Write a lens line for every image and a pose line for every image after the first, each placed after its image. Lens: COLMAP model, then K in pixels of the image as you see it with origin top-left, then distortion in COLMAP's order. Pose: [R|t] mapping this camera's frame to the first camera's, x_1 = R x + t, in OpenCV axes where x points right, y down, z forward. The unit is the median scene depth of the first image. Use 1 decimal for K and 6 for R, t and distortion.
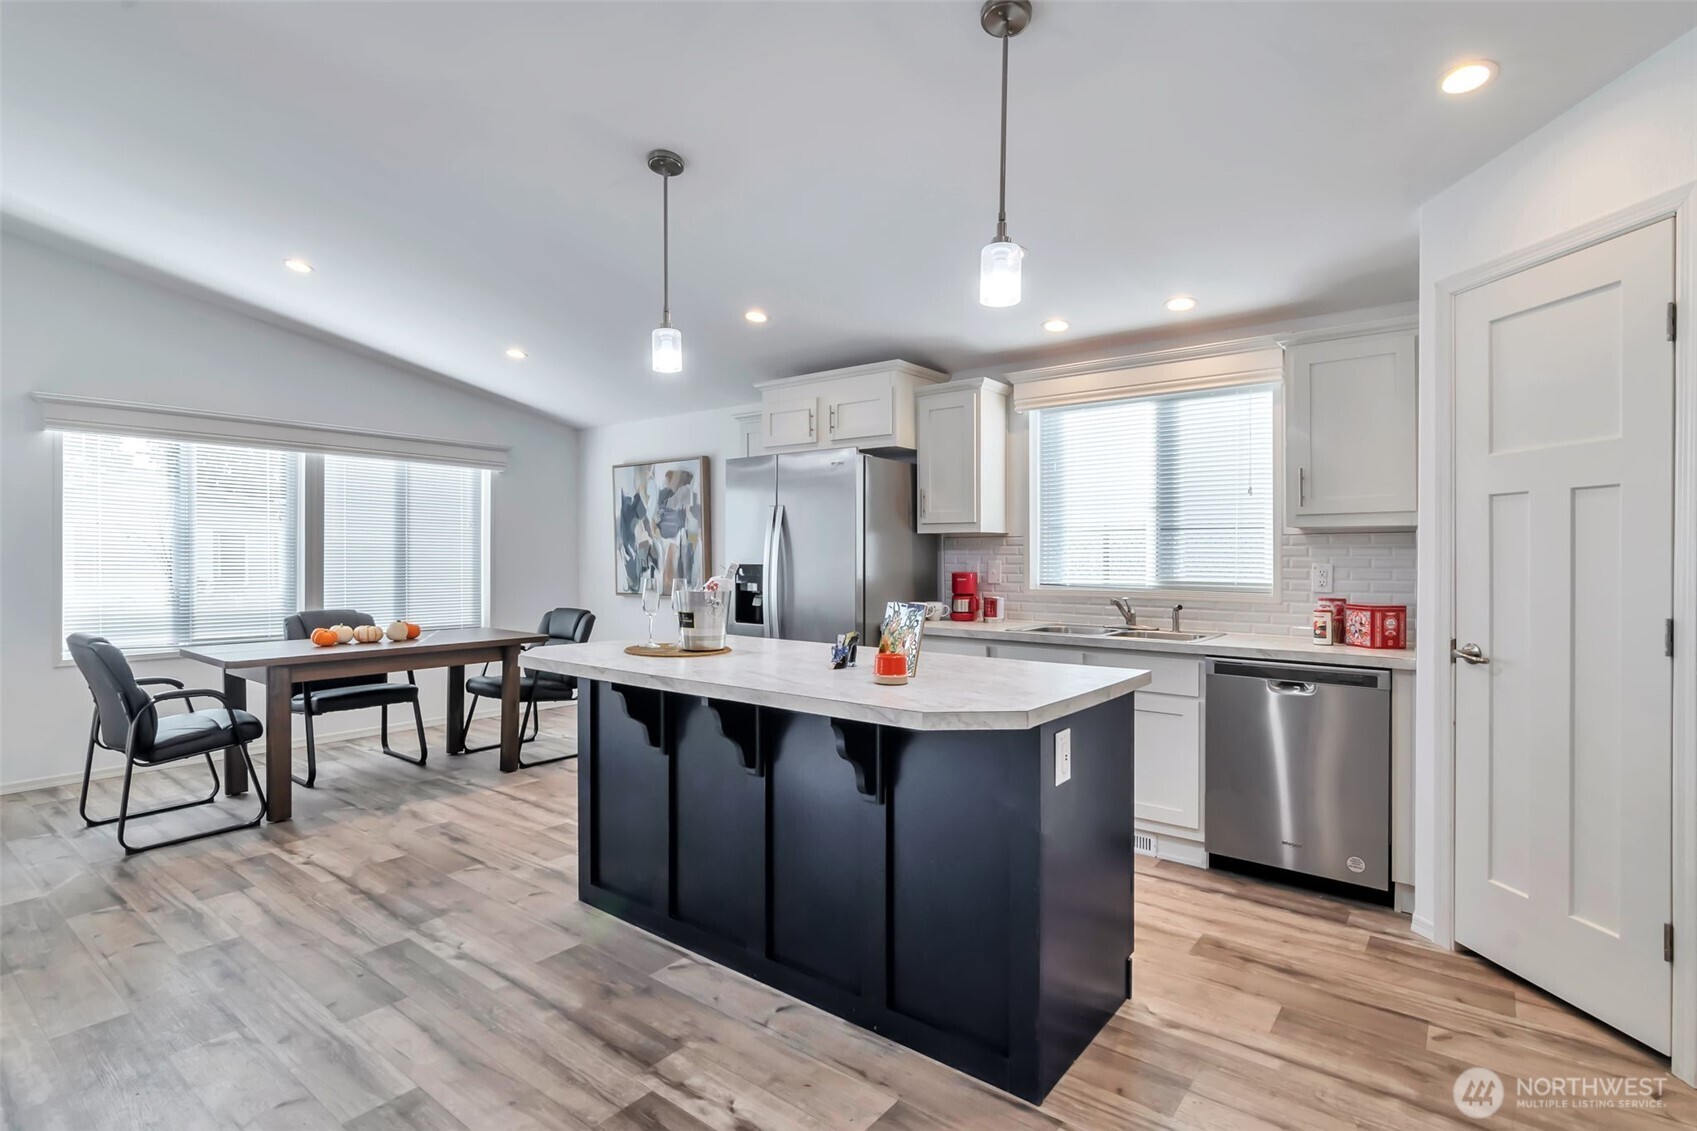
lens RADIAL K [[843.9, 0, 855.0], [0, 843.9, 560.0], [0, 0, 1]] dist [-0.001524, 0.000622]
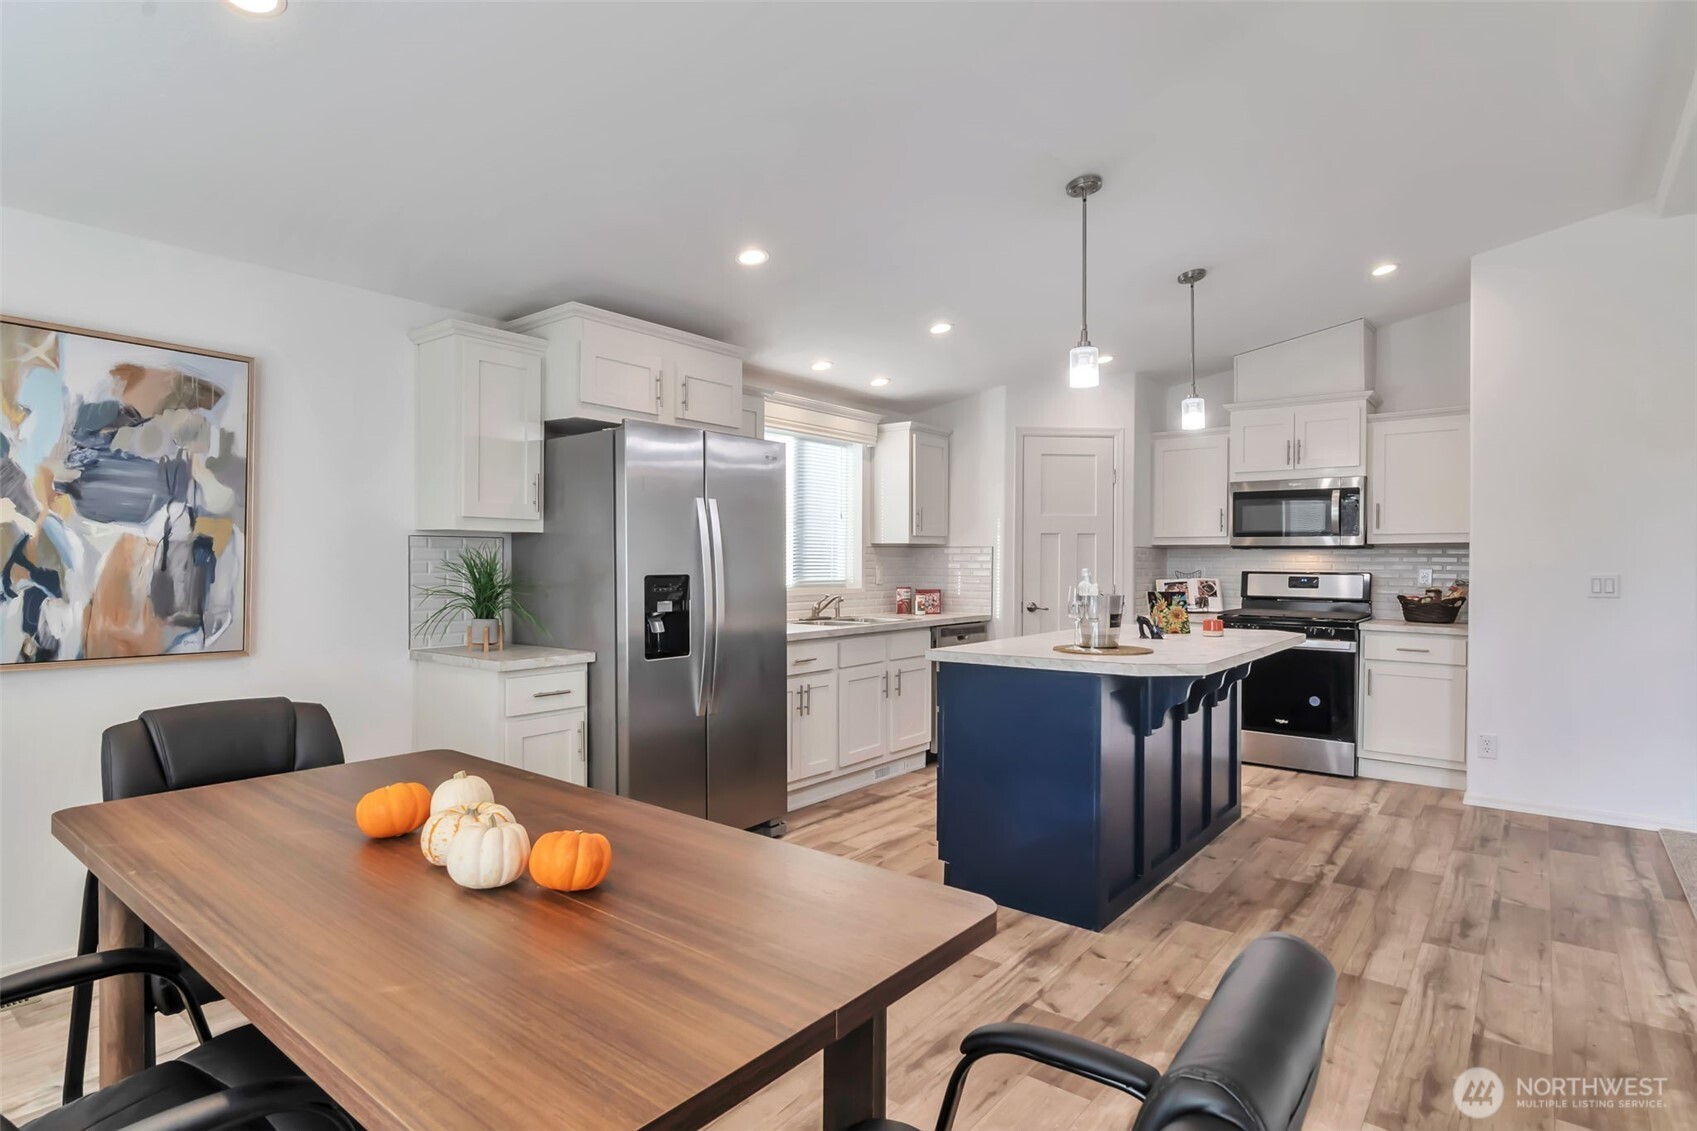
lens RADIAL K [[843.9, 0, 855.0], [0, 843.9, 560.0], [0, 0, 1]] dist [-0.001524, 0.000622]
pose [[0.023659, -0.005168, 0.999707, -0.775947], [0.000317, 0.999987, 0.005162, -0.011094], [-0.999720, 0.000195, 0.023661, 0.761288]]
